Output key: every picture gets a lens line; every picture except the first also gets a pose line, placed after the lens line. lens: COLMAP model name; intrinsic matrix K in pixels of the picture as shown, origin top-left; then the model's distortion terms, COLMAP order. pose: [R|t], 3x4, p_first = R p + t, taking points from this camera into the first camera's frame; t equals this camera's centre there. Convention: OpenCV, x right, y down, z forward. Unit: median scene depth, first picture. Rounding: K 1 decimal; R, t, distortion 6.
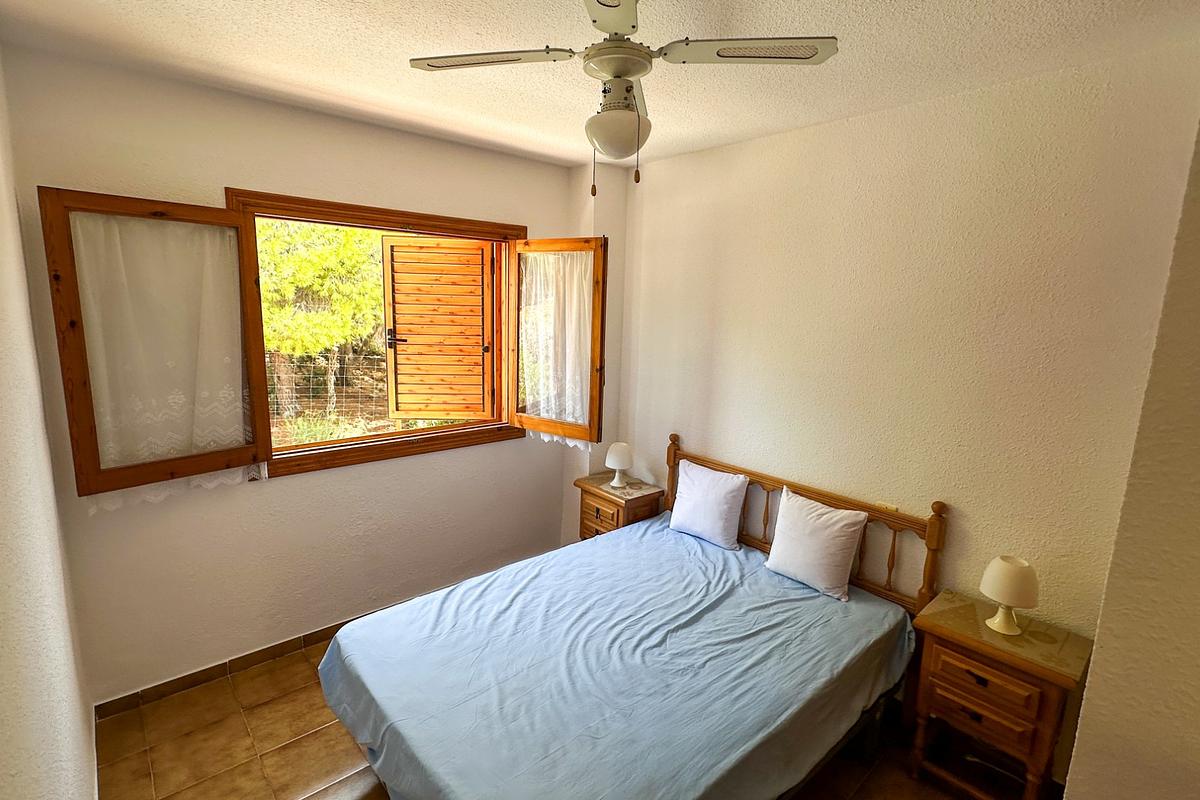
lens RADIAL K [[566.4, 0, 600.6], [0, 566.4, 396.5], [0, 0, 1]] dist [0.001085, -0.000225]
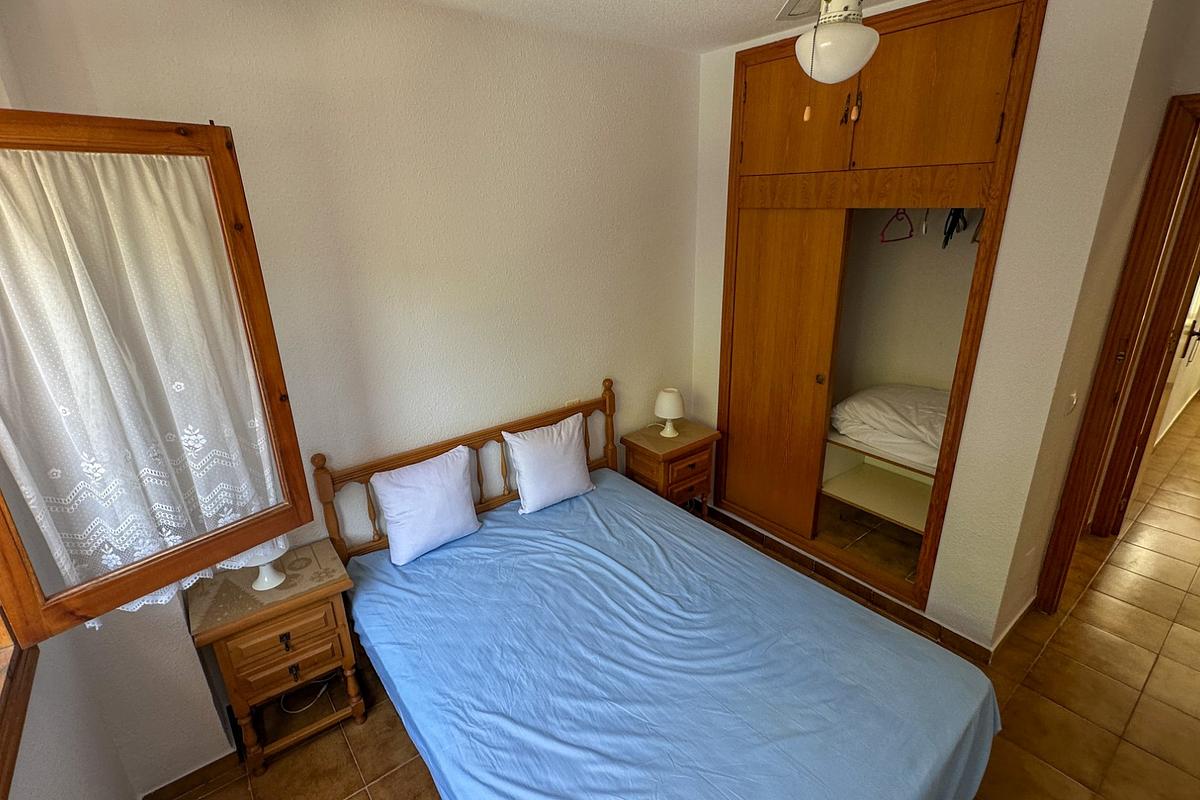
lens RADIAL K [[566.4, 0, 600.6], [0, 566.4, 396.5], [0, 0, 1]] dist [0.001085, -0.000225]
pose [[0.057860, -0.358081, 0.931896, -0.549373], [0.192591, 0.919929, 0.341525, -0.195855], [-0.979572, 0.159714, 0.122190, 0.749194]]
